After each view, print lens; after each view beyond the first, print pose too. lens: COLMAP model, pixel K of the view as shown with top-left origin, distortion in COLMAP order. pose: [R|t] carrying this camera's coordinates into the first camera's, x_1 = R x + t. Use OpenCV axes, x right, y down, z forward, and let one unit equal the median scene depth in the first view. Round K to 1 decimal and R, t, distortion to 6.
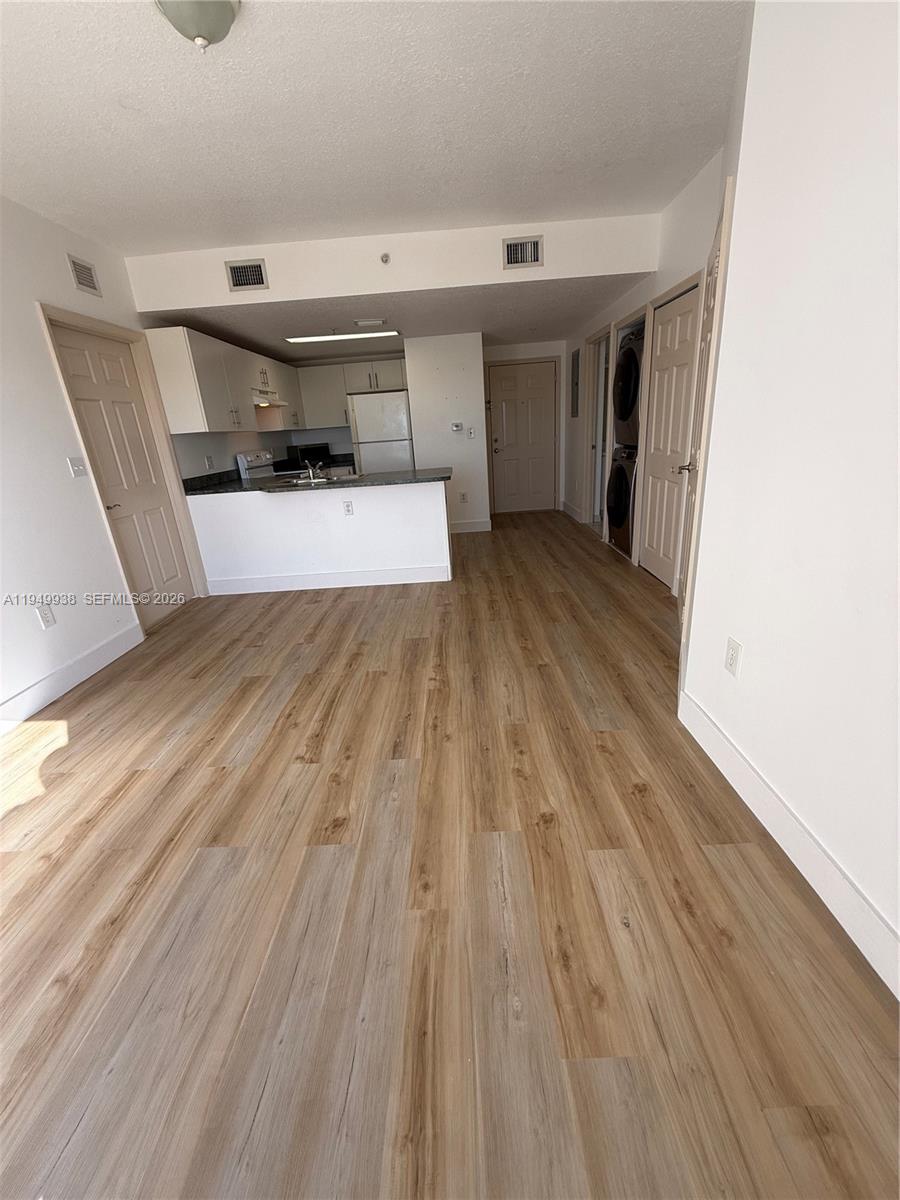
lens RADIAL K [[477.7, 0, 447.5], [0, 477.7, 588.4], [0, 0, 1]] dist [0.000209, -0.000015]
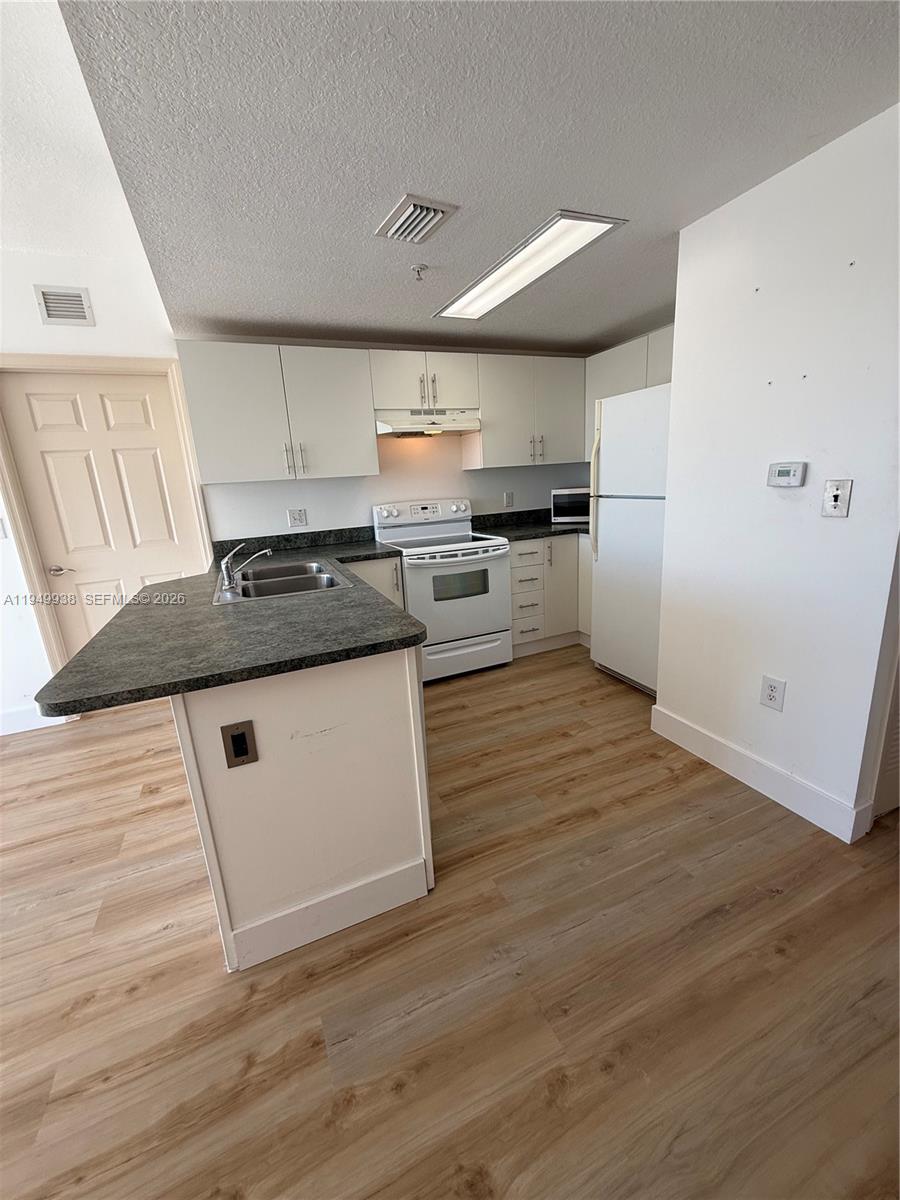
lens RADIAL K [[477.7, 0, 447.5], [0, 477.7, 592.1], [0, 0, 1]] dist [0.000209, -0.000015]
pose [[0.421844, 0.253652, -0.870465, 0.308174], [-0.264065, 0.952820, 0.149680, -0.375858], [0.867363, 0.166718, 0.468922, 1.006168]]
